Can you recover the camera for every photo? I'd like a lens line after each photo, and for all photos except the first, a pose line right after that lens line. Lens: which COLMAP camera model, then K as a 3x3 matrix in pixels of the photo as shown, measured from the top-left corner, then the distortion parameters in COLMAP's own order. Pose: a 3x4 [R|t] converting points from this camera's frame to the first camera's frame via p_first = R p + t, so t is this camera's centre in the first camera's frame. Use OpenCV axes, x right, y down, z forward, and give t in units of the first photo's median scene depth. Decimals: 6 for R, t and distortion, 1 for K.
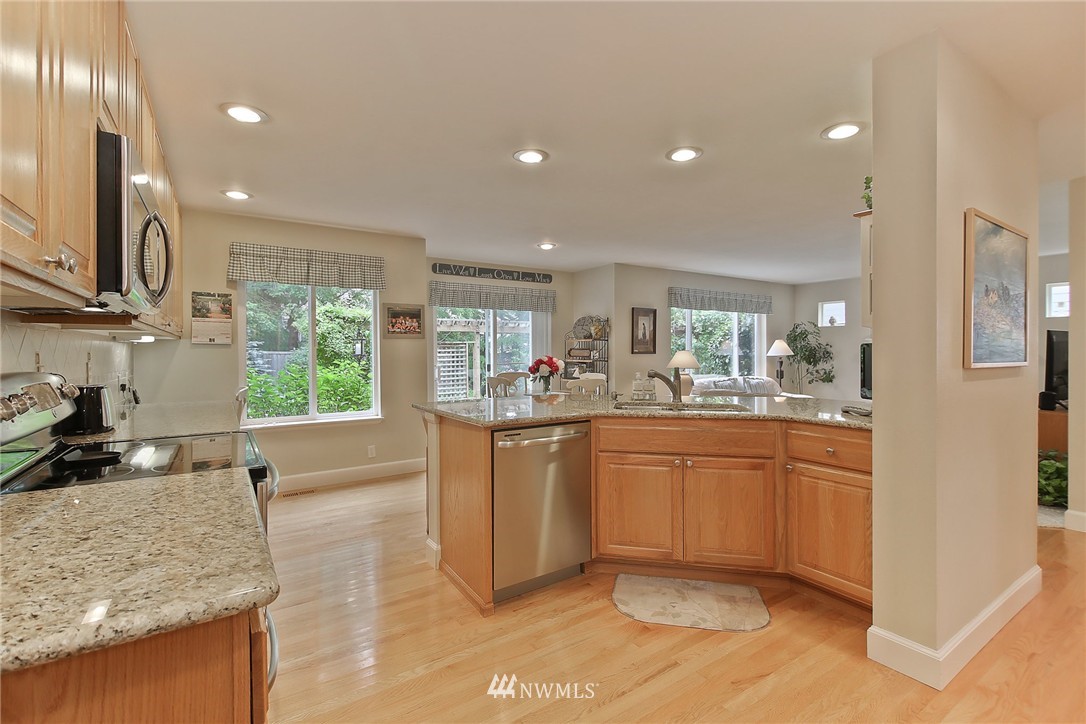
lens RADIAL K [[483.8, 0, 535.4], [0, 483.8, 354.6], [0, 0, 1]] dist [0.005087, 0.000081]
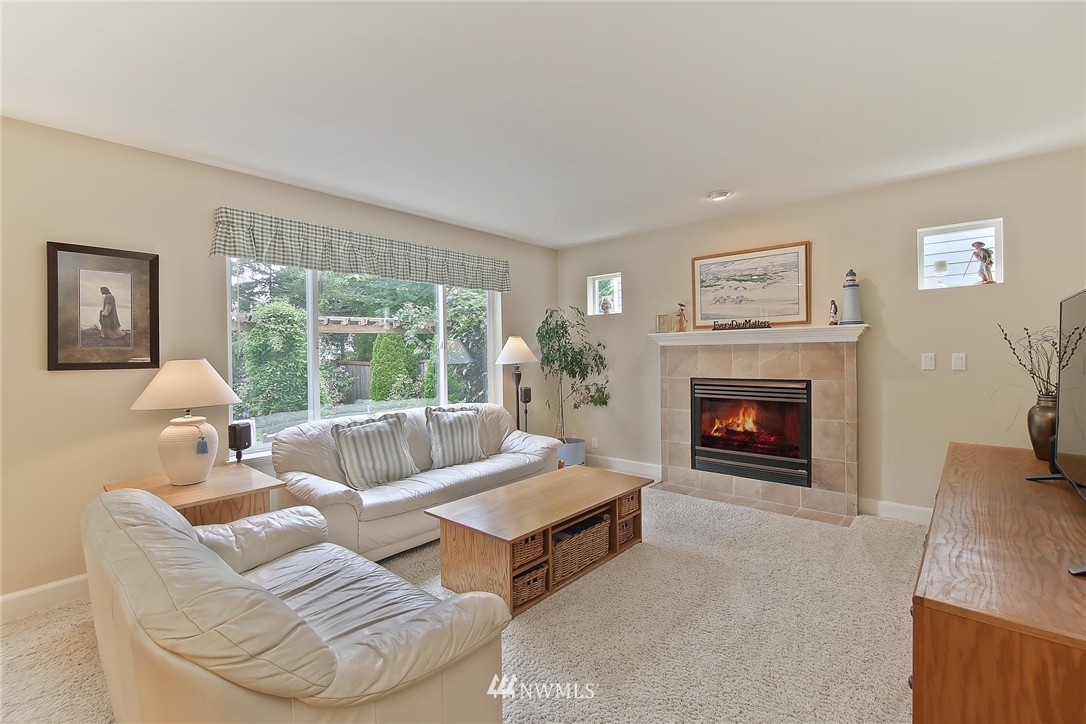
lens RADIAL K [[483.8, 0, 545.6], [0, 483.8, 358.1], [0, 0, 1]] dist [0.005087, 0.000081]
pose [[0.957190, -0.010056, 0.289284, 0.361589], [0.009042, 0.999947, 0.004842, -0.007029], [-0.289318, -0.002019, 0.957231, 0.435126]]
